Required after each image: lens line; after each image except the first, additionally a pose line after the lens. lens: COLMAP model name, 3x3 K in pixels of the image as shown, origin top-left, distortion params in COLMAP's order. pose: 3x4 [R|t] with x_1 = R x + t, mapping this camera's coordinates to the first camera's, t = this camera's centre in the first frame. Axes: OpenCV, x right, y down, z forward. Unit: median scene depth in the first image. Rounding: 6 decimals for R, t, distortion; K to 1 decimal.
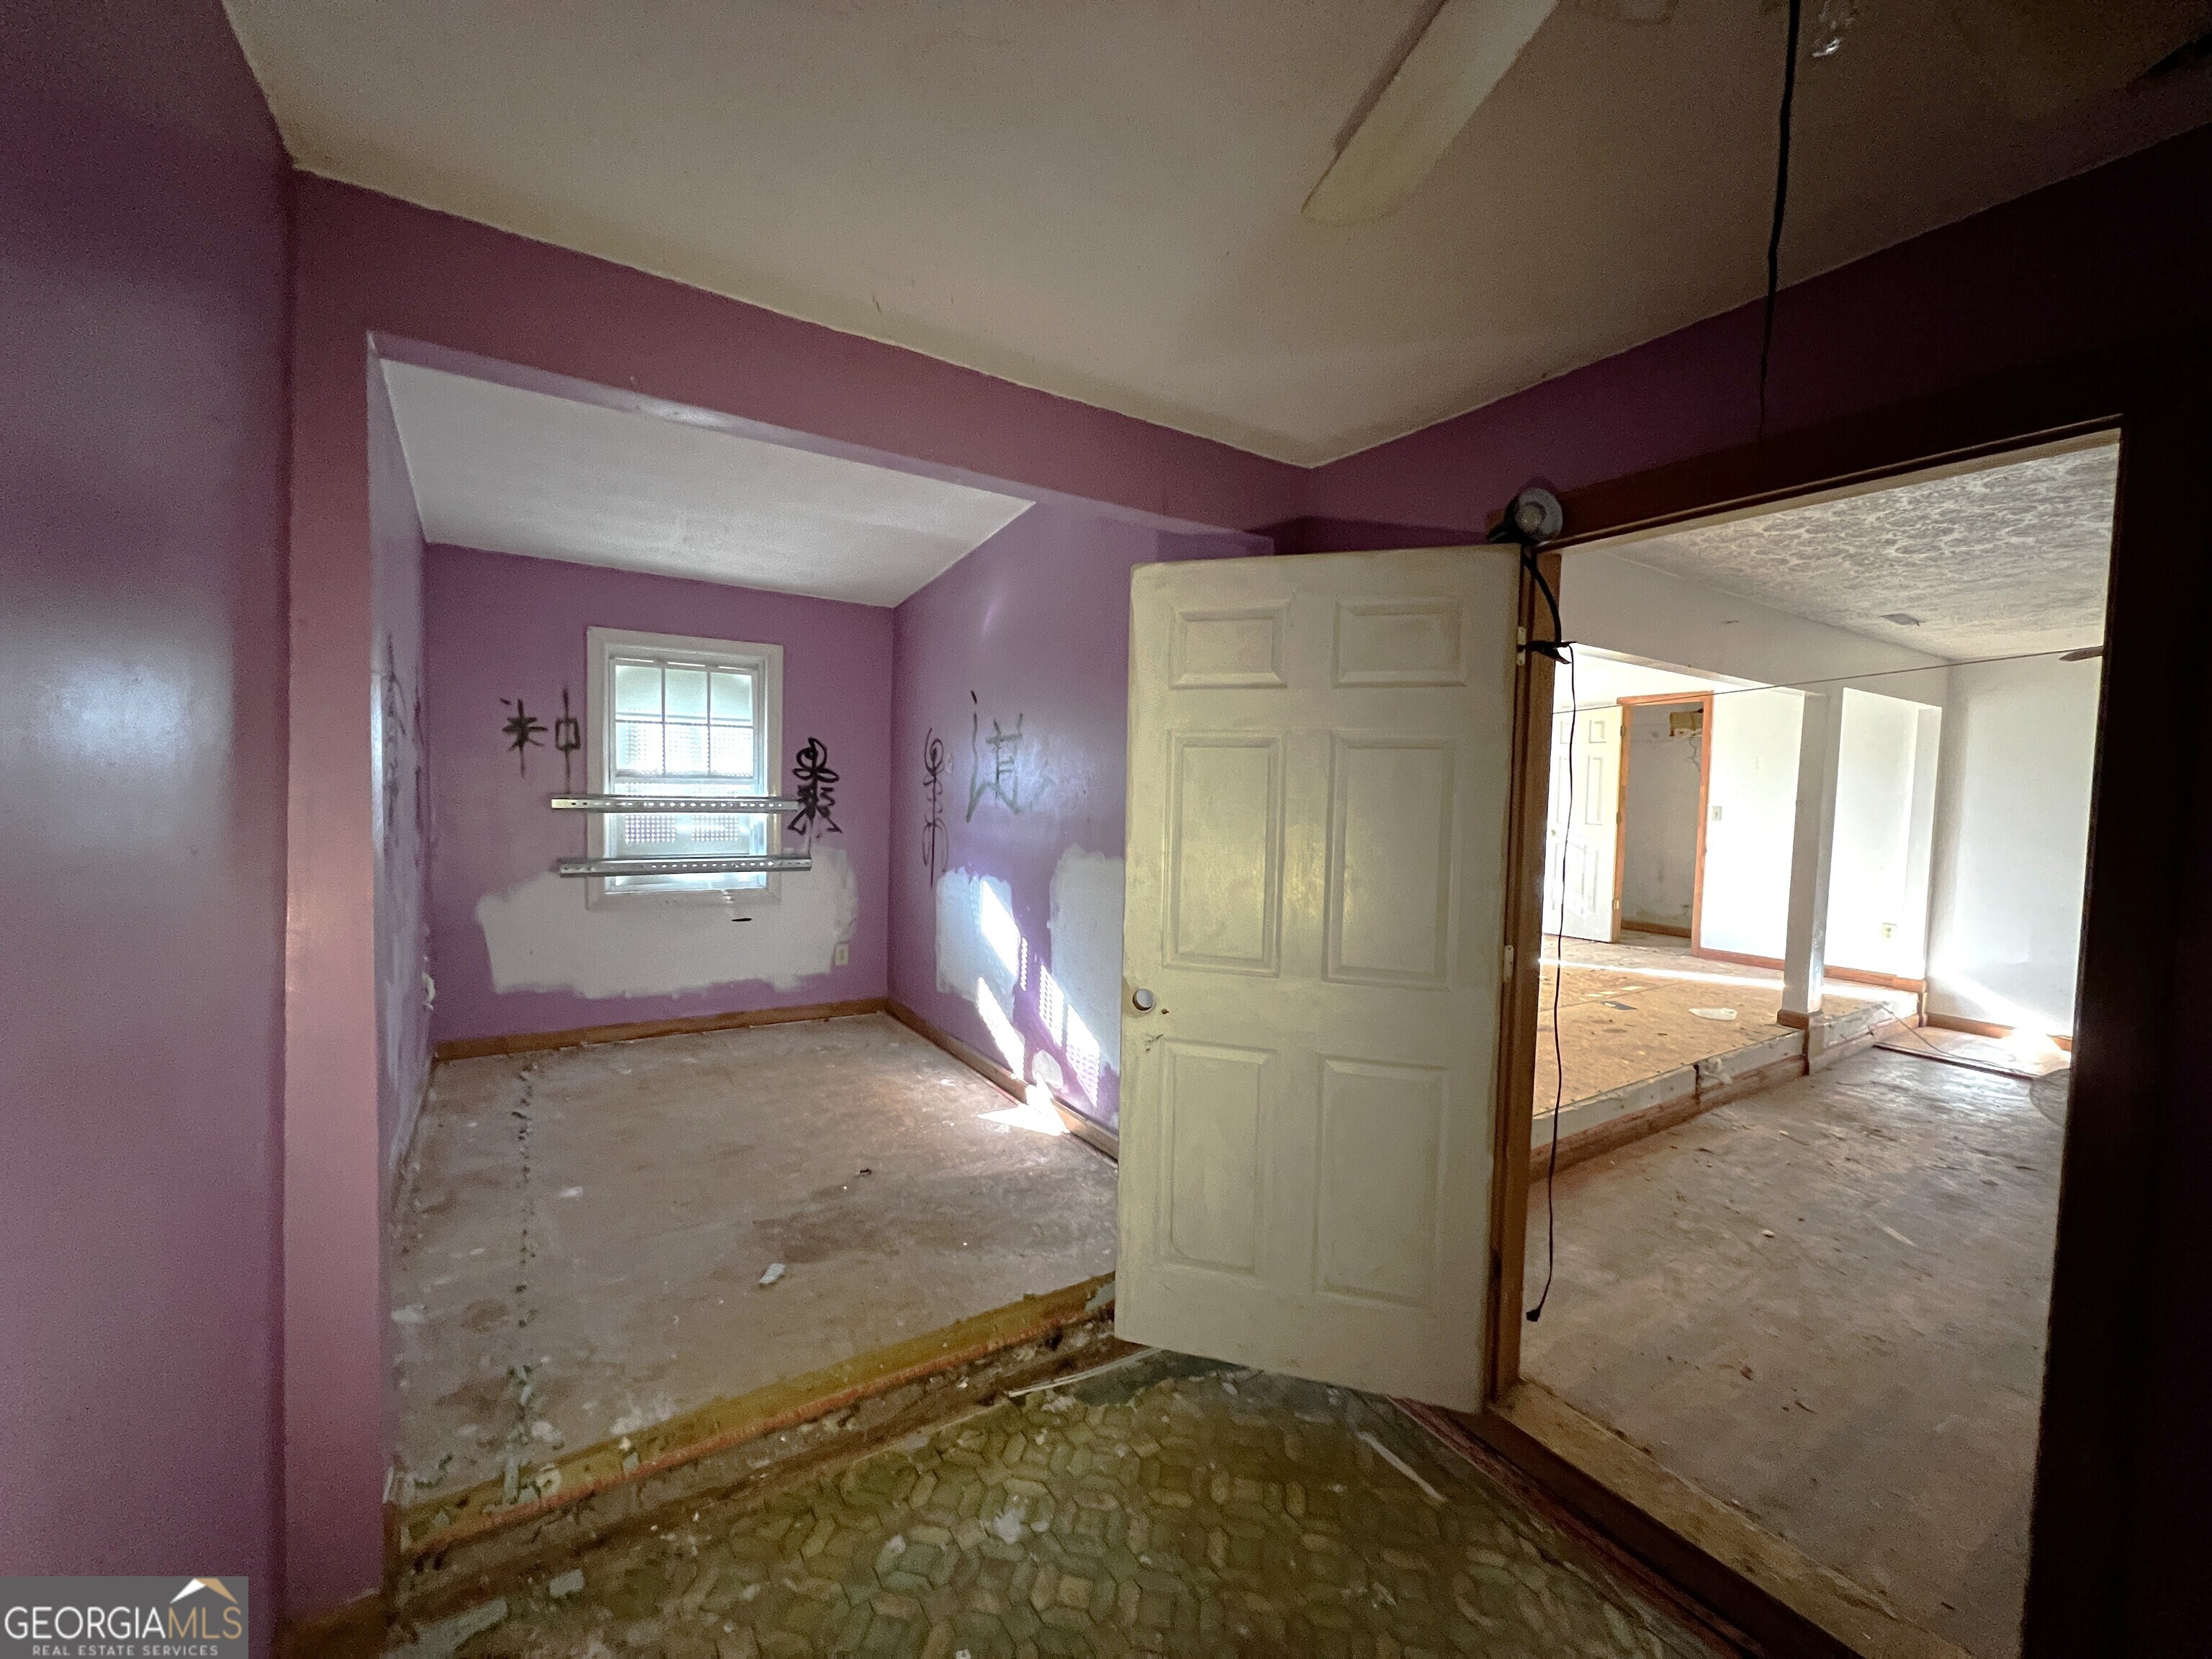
lens RADIAL K [[886.0, 0, 1106.0], [0, 886.0, 829.5], [0, 0, 1]] dist [-0.000811, 0.000054]
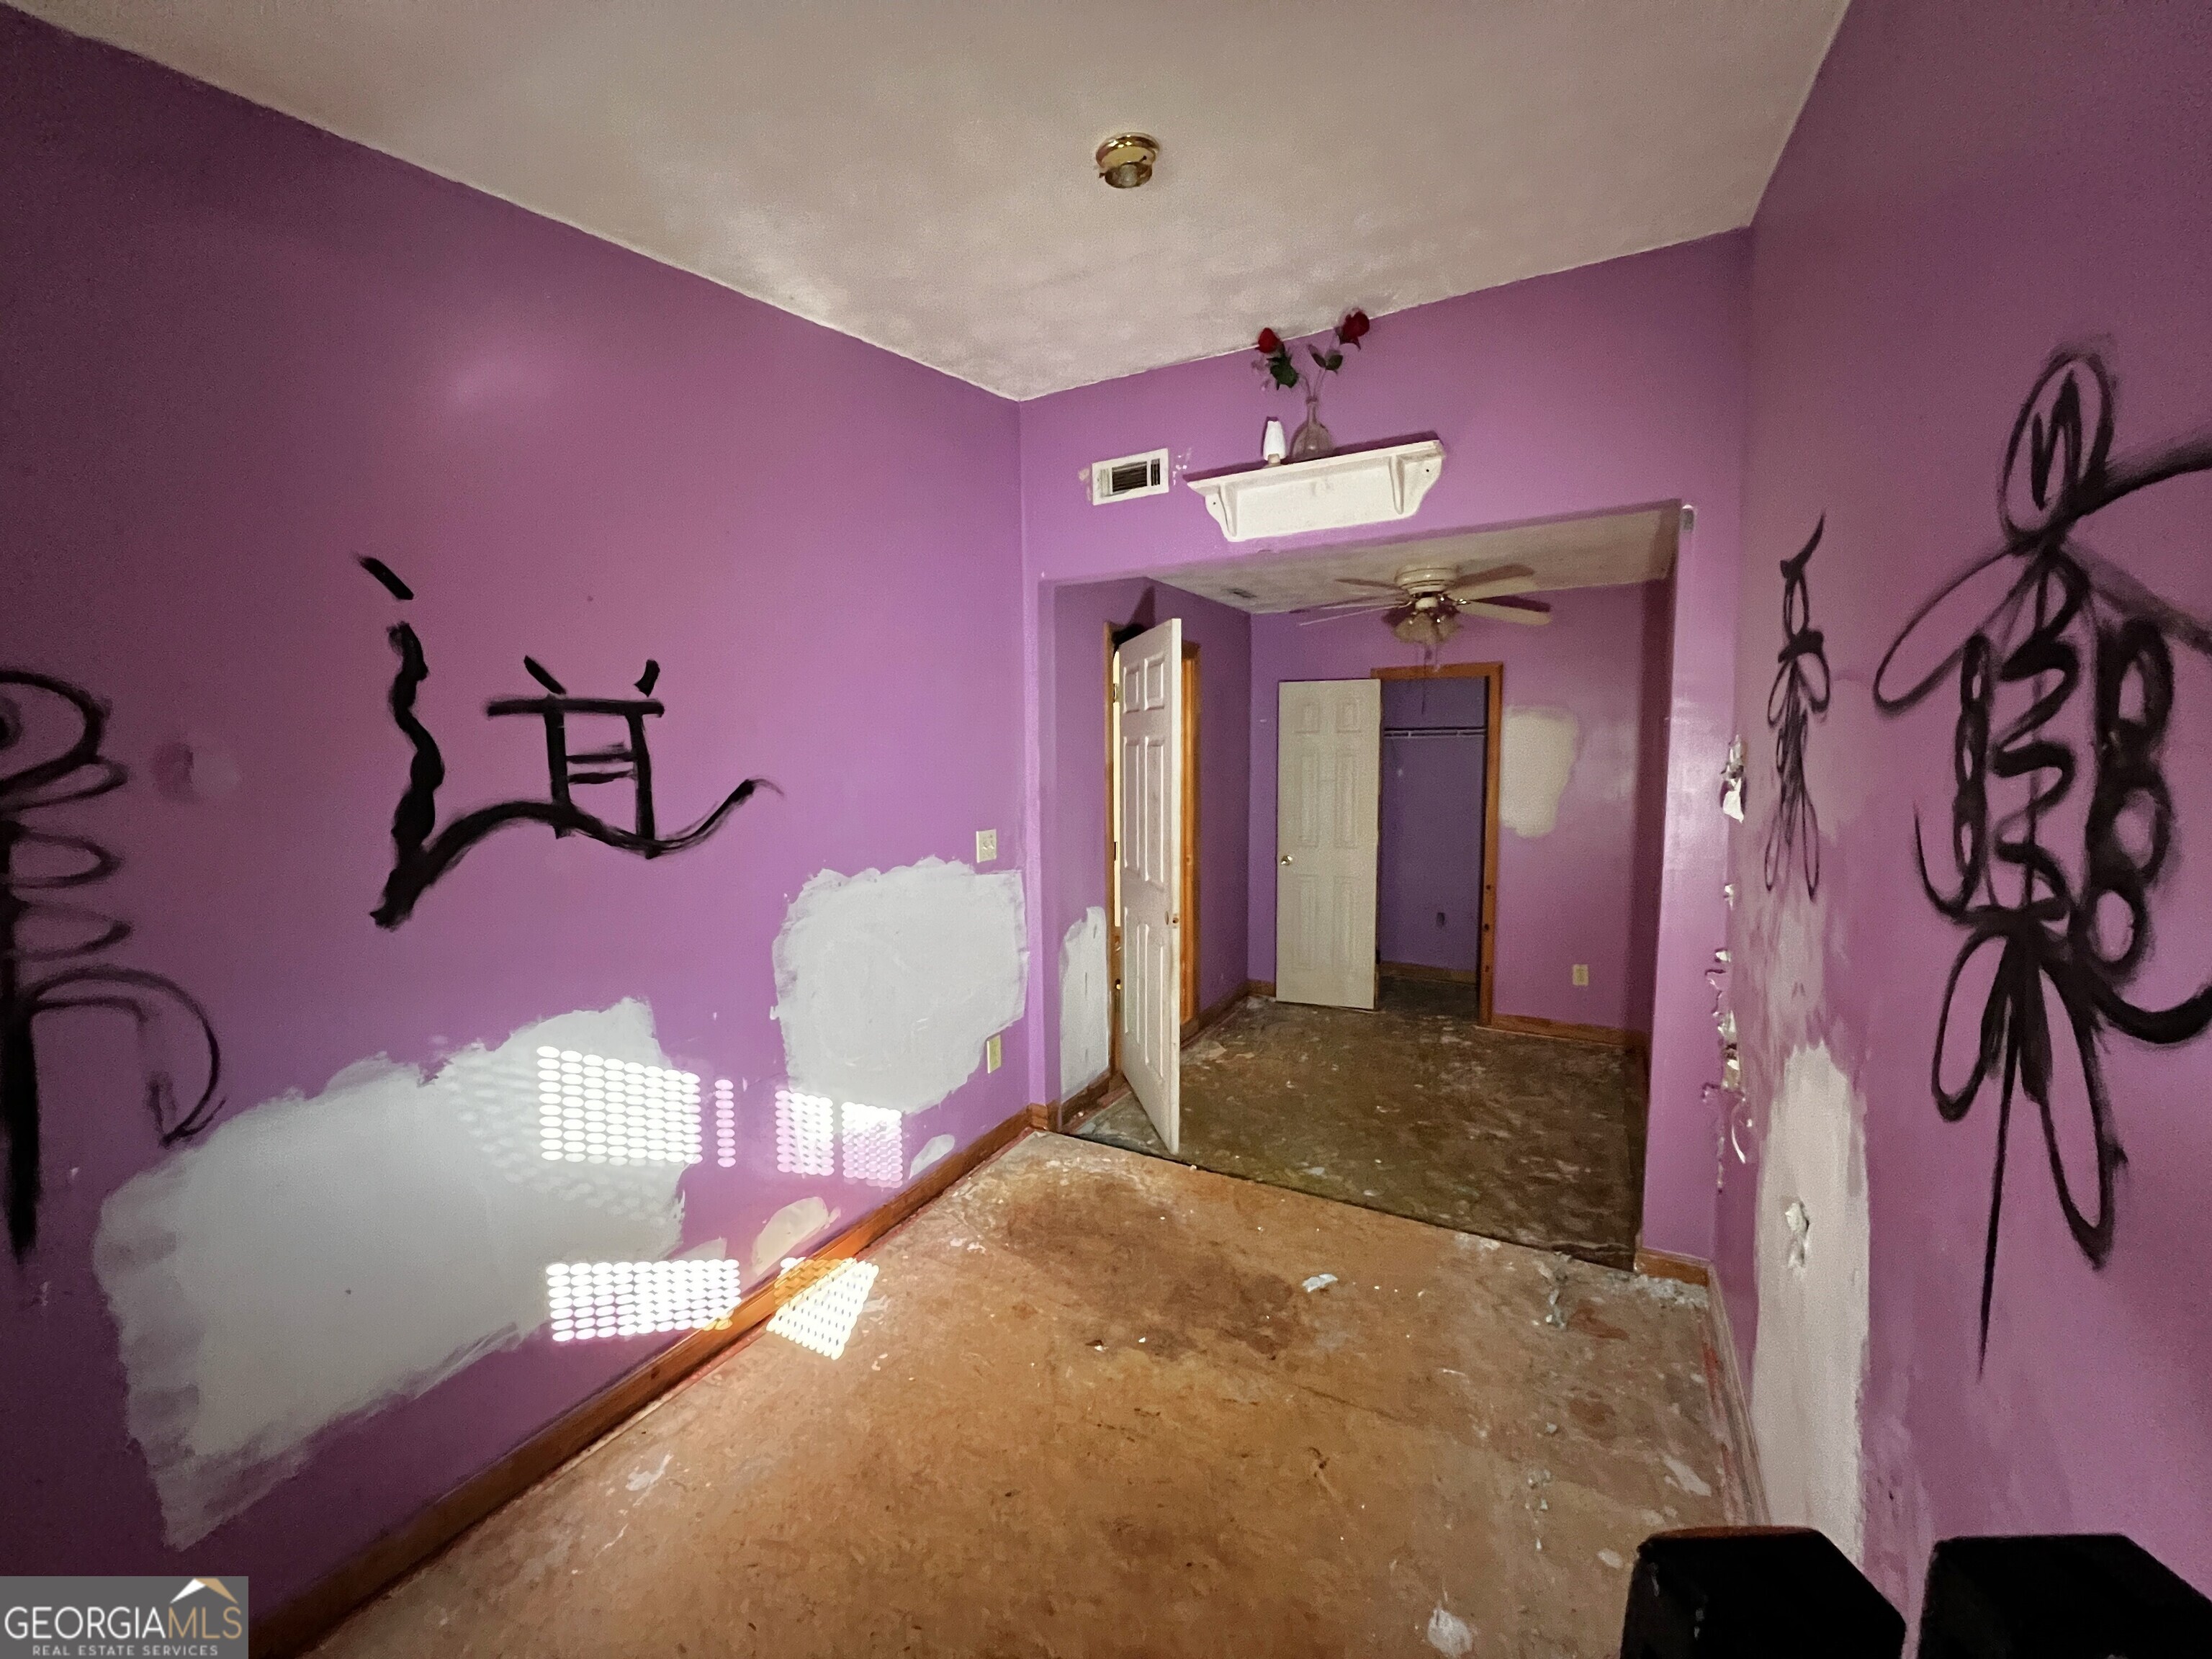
lens RADIAL K [[886.0, 0, 1106.0], [0, 886.0, 829.5], [0, 0, 1]] dist [-0.000811, 0.000054]
pose [[-0.478656, -0.096527, 0.872680, -0.899630], [0.042510, 0.990225, 0.132845, -0.119017], [-0.876973, 0.100684, -0.469874, 1.354869]]
